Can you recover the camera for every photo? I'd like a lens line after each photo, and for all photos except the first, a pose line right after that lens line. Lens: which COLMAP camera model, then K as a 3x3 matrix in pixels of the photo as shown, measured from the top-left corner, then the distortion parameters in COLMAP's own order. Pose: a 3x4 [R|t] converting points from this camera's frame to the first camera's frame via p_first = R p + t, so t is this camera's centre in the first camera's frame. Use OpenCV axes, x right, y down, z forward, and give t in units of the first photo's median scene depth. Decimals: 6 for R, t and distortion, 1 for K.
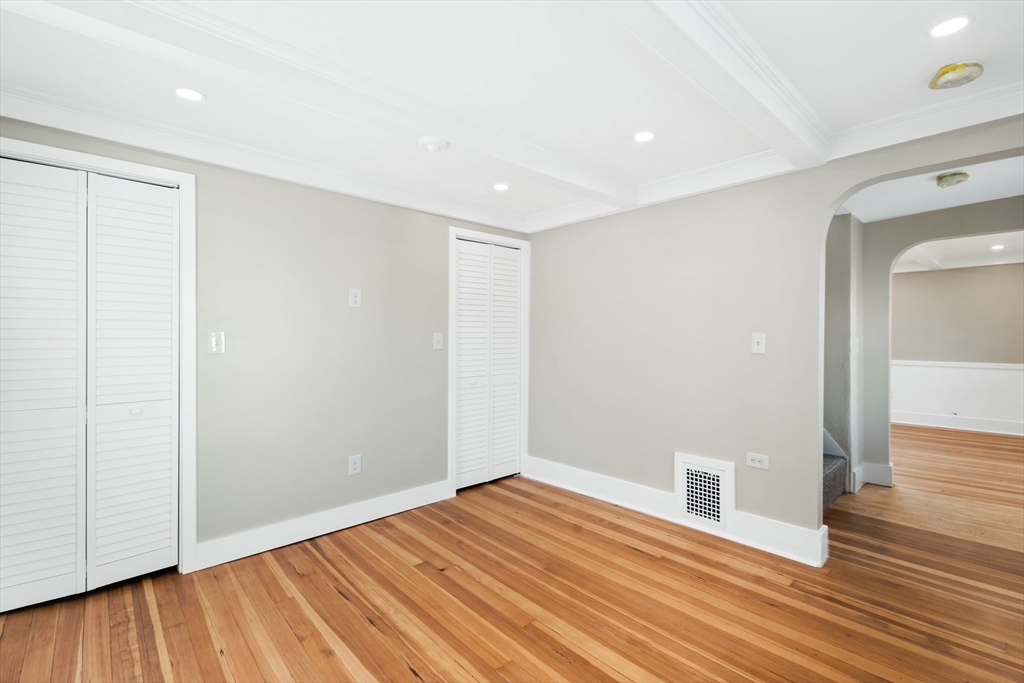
lens RADIAL K [[456.5, 0, 519.2], [0, 456.5, 334.4], [0, 0, 1]] dist [0.002541, 0.000141]
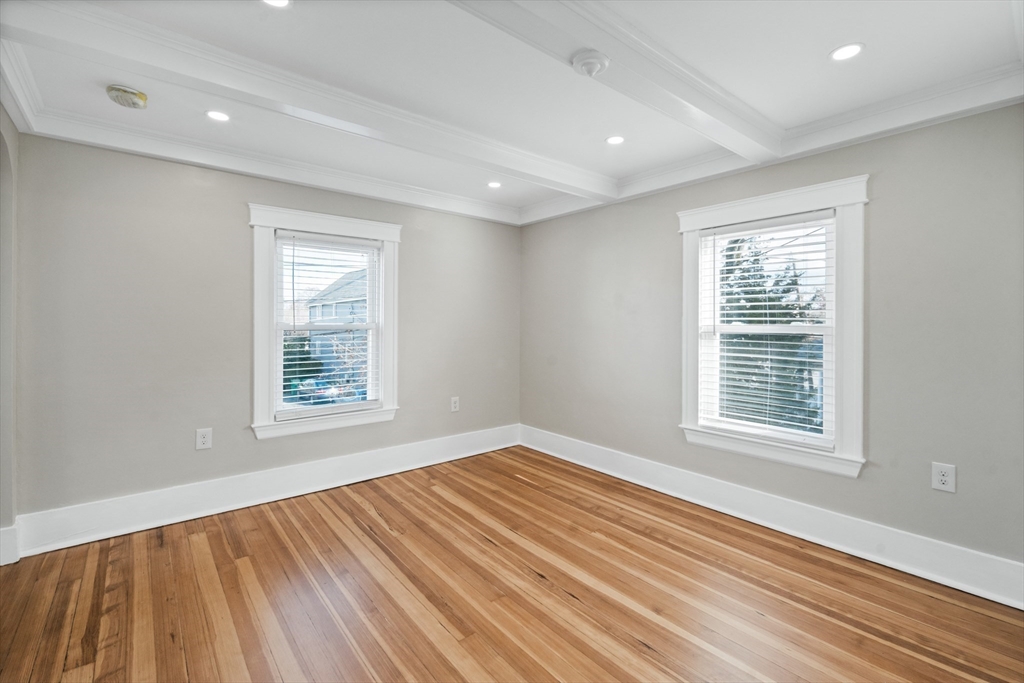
lens RADIAL K [[450.4, 0, 524.0], [0, 450.4, 321.1], [0, 0, 1]] dist [0.000243, 0.000006]
pose [[-0.999606, -0.007454, 0.027062, -0.088577], [-0.007440, 0.999972, 0.000601, 0.009963], [-0.027066, 0.000399, -0.999634, 1.537126]]
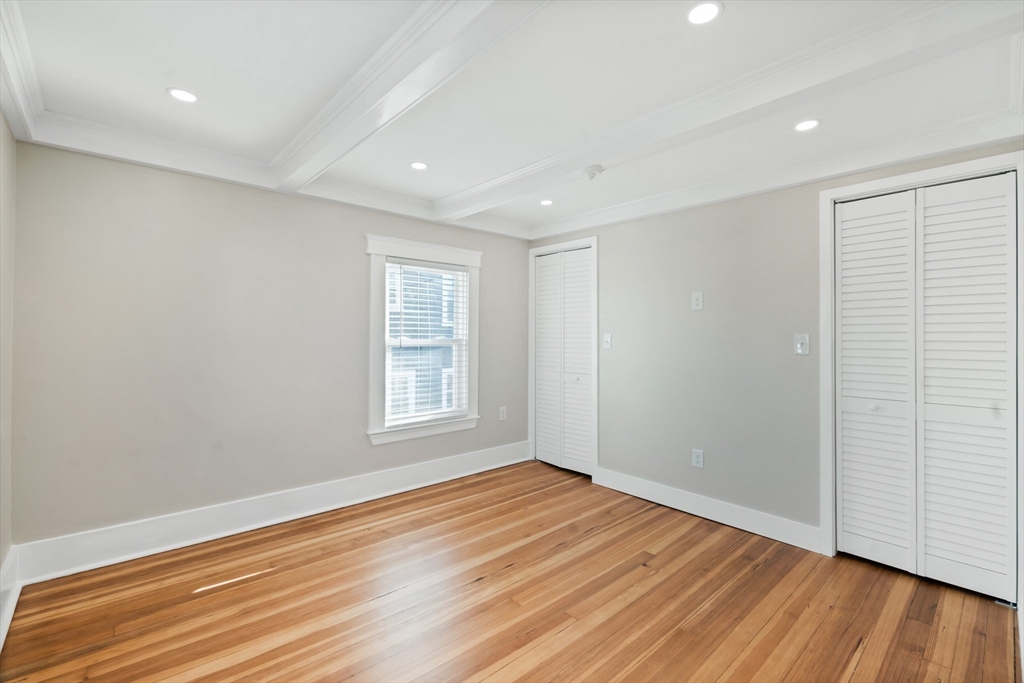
lens RADIAL K [[445.0, 0, 513.1], [0, 445.0, 336.3], [0, 0, 1]] dist [-0.000398, -0.000364]
pose [[-0.011193, 0.000503, -0.999937, 0.834534], [-0.005674, 0.999984, 0.000567, 0.004901], [0.999921, 0.005680, -0.011190, 0.717463]]
